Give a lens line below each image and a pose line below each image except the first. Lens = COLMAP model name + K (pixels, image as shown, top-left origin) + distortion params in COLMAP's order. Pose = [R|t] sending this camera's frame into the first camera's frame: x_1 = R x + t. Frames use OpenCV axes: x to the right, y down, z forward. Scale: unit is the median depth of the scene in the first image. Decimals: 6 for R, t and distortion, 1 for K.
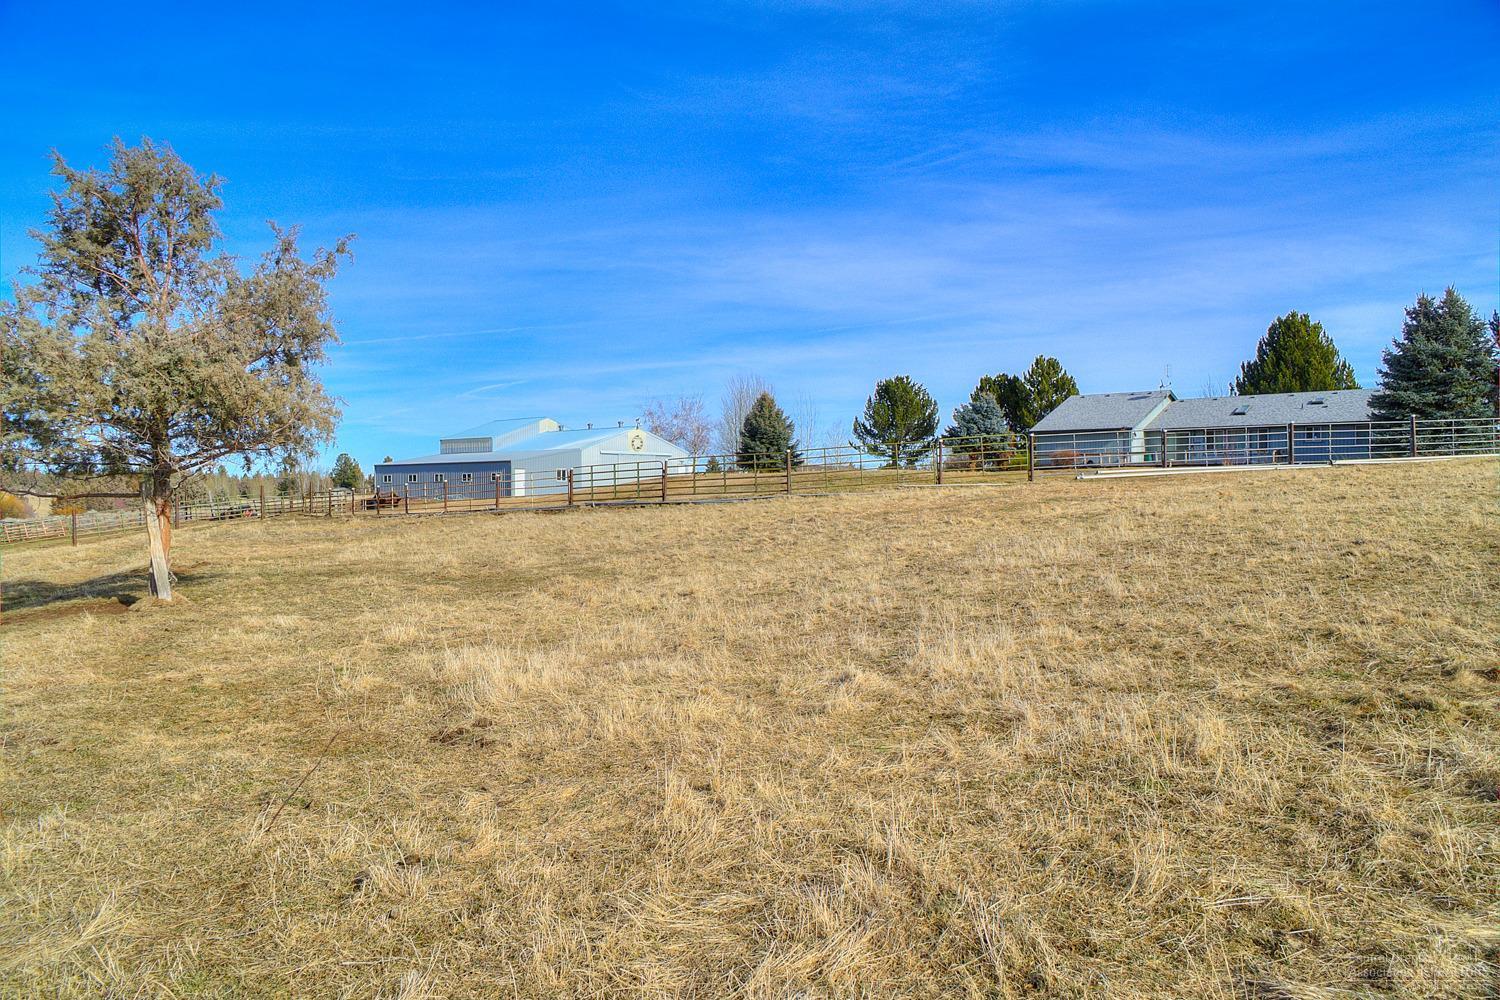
lens RADIAL K [[1151.5, 0, 750.2], [0, 1151.5, 498.0], [0, 0, 1]] dist [-0.047826, 0.028020]
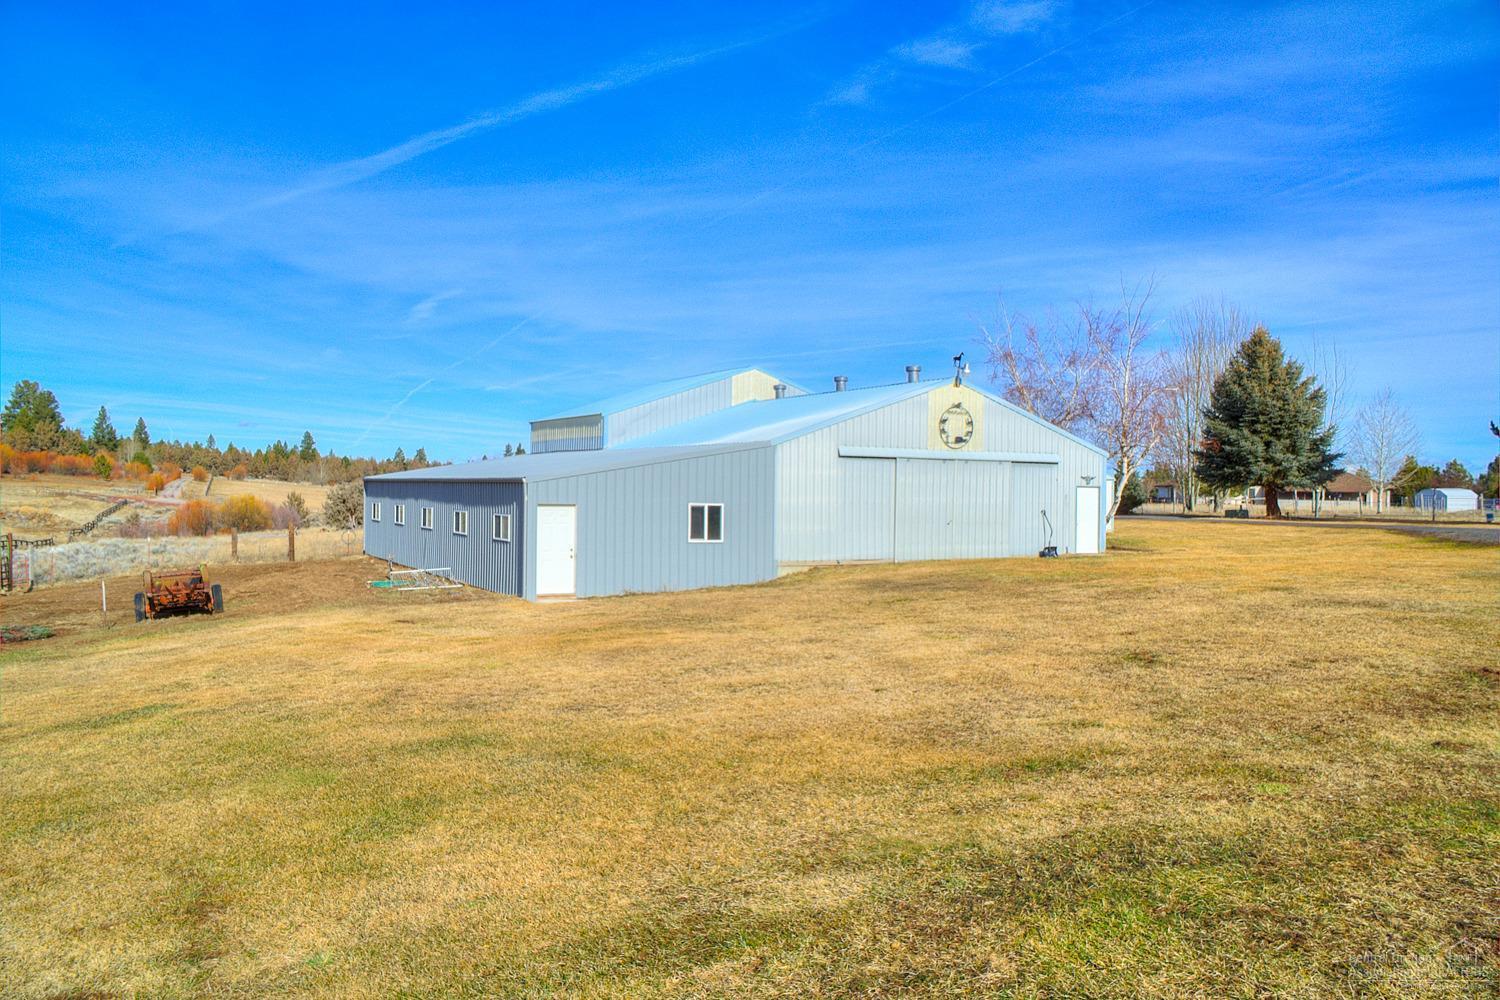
lens RADIAL K [[1151.5, 0, 763.8], [0, 1151.5, 495.6], [0, 0, 1]] dist [-0.047826, 0.028020]
pose [[0.947293, 0.015485, -0.319993, -0.038487], [-0.015141, 0.999879, 0.003564, -0.024709], [0.320009, 0.001468, 0.947413, 0.597597]]
